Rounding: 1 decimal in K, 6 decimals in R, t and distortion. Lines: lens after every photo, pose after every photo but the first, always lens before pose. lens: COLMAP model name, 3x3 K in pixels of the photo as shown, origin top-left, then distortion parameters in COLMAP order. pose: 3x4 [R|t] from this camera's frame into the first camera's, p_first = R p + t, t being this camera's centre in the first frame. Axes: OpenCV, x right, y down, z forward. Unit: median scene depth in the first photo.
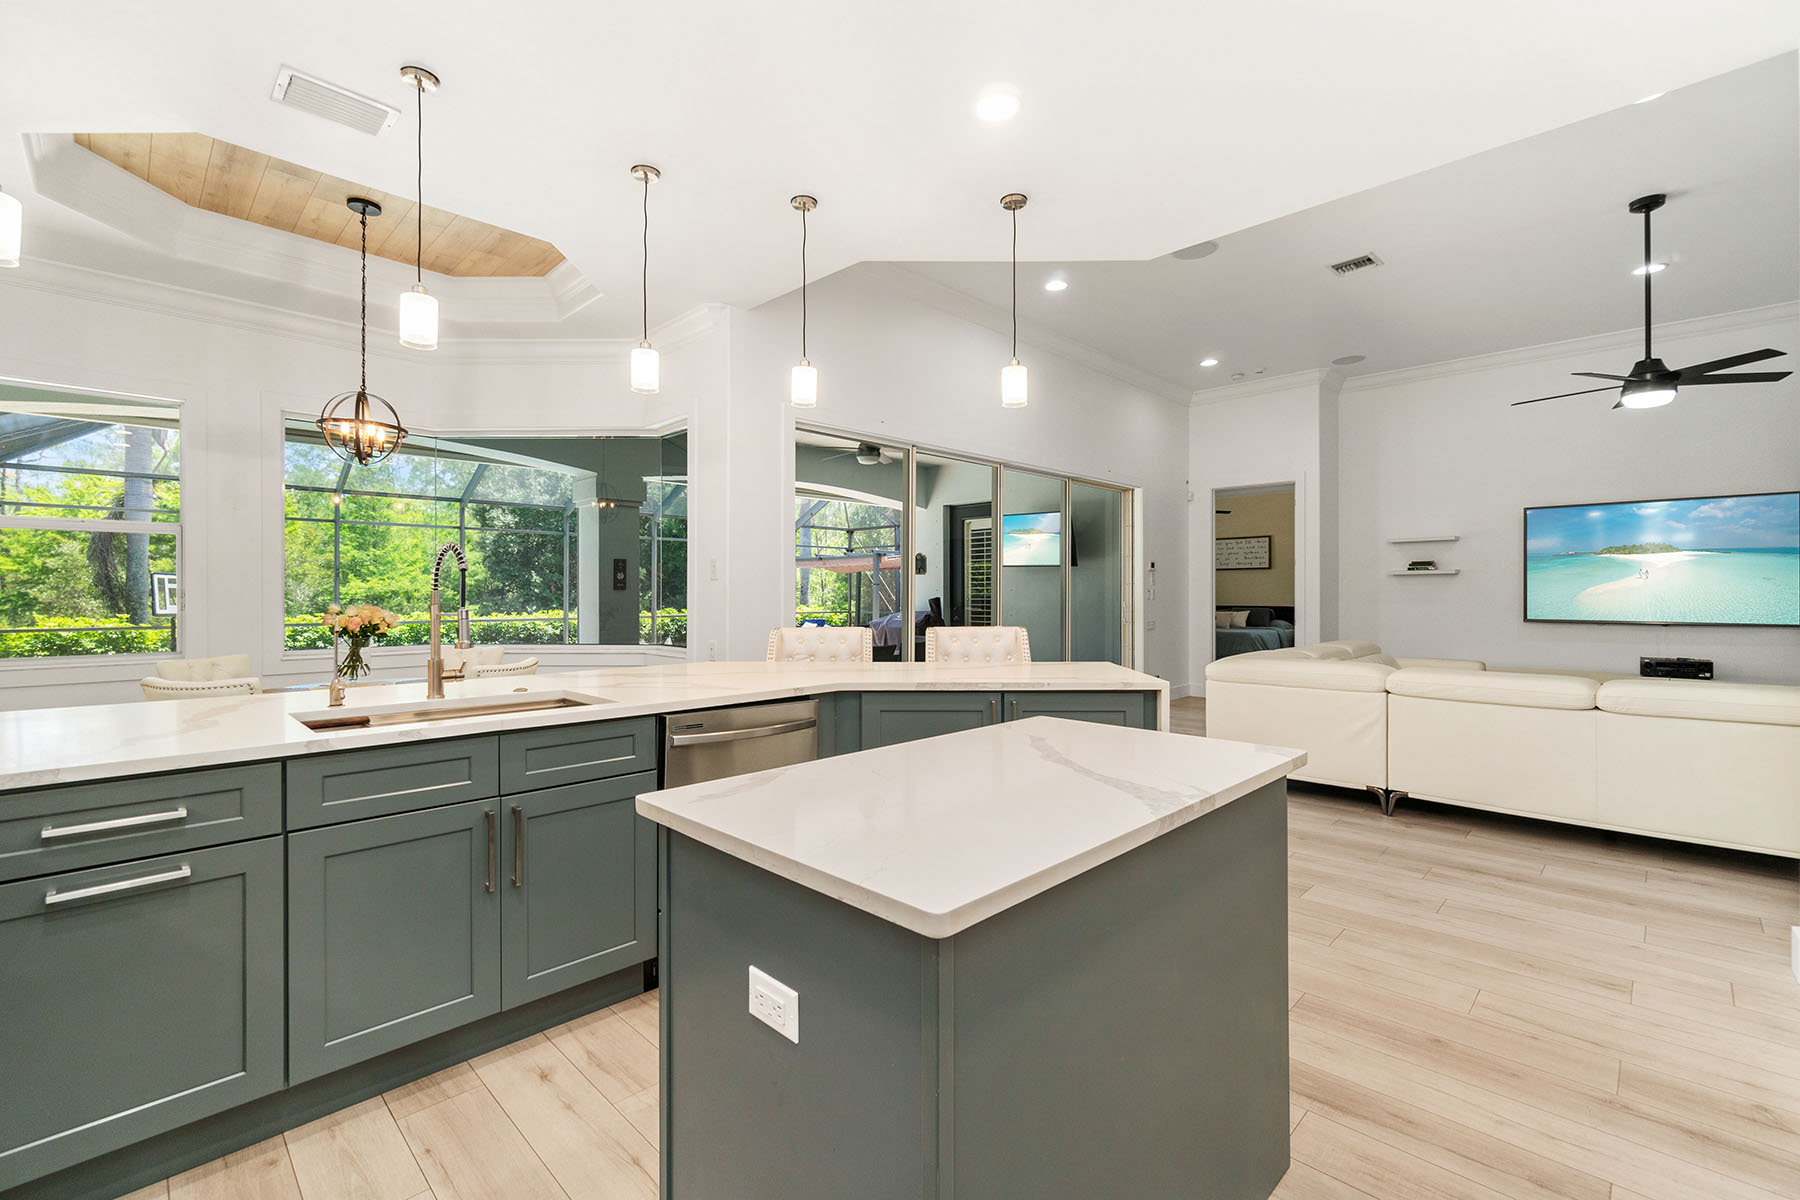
lens RADIAL K [[806.2, 0, 898.7], [0, 806.2, 596.8], [0, 0, 1]] dist [0.017869, 0.000010]
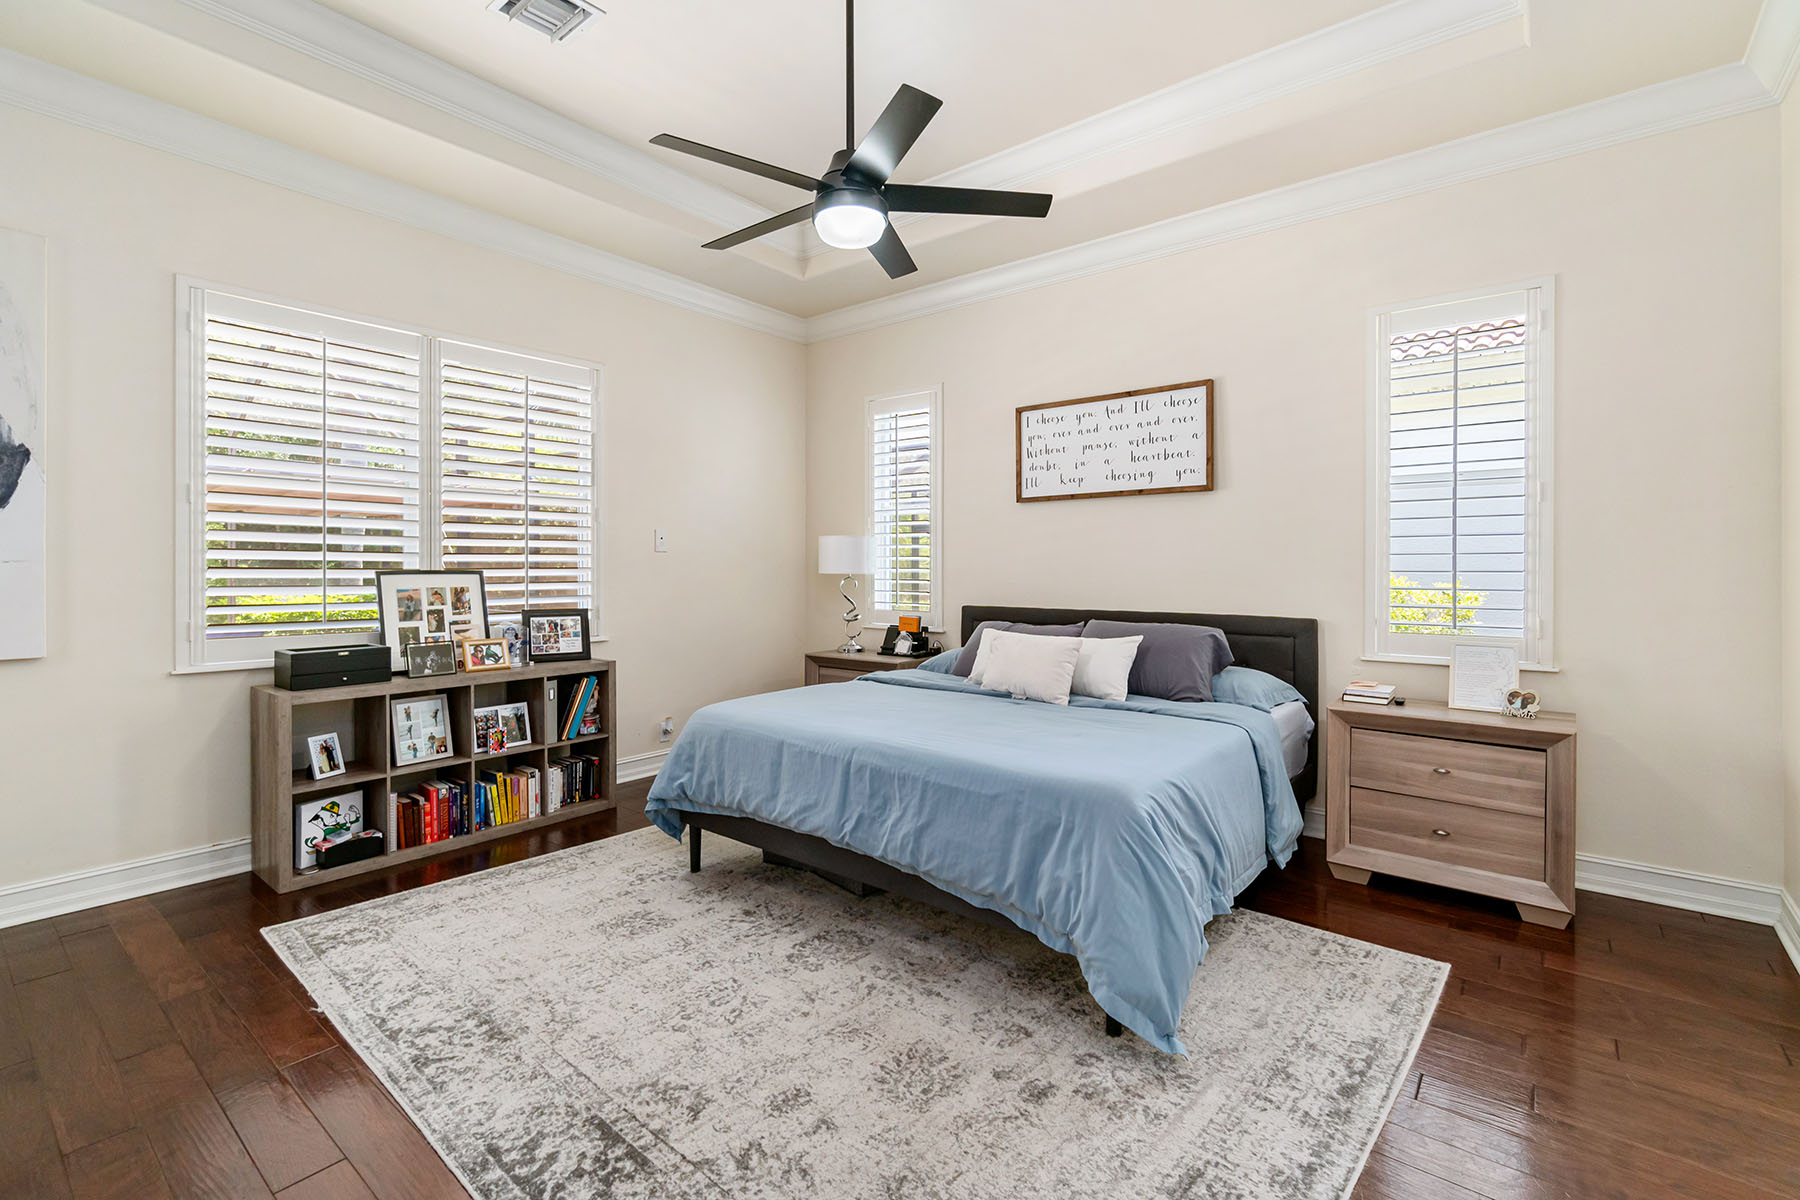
lens RADIAL K [[806.2, 0, 902.8], [0, 806.2, 589.2], [0, 0, 1]] dist [0.017869, 0.000010]
pose [[0.995603, 0.000693, 0.093675, 0.319159], [-0.001625, 0.999950, 0.009874, -0.000975], [-0.093663, -0.009983, 0.995554, 0.716069]]
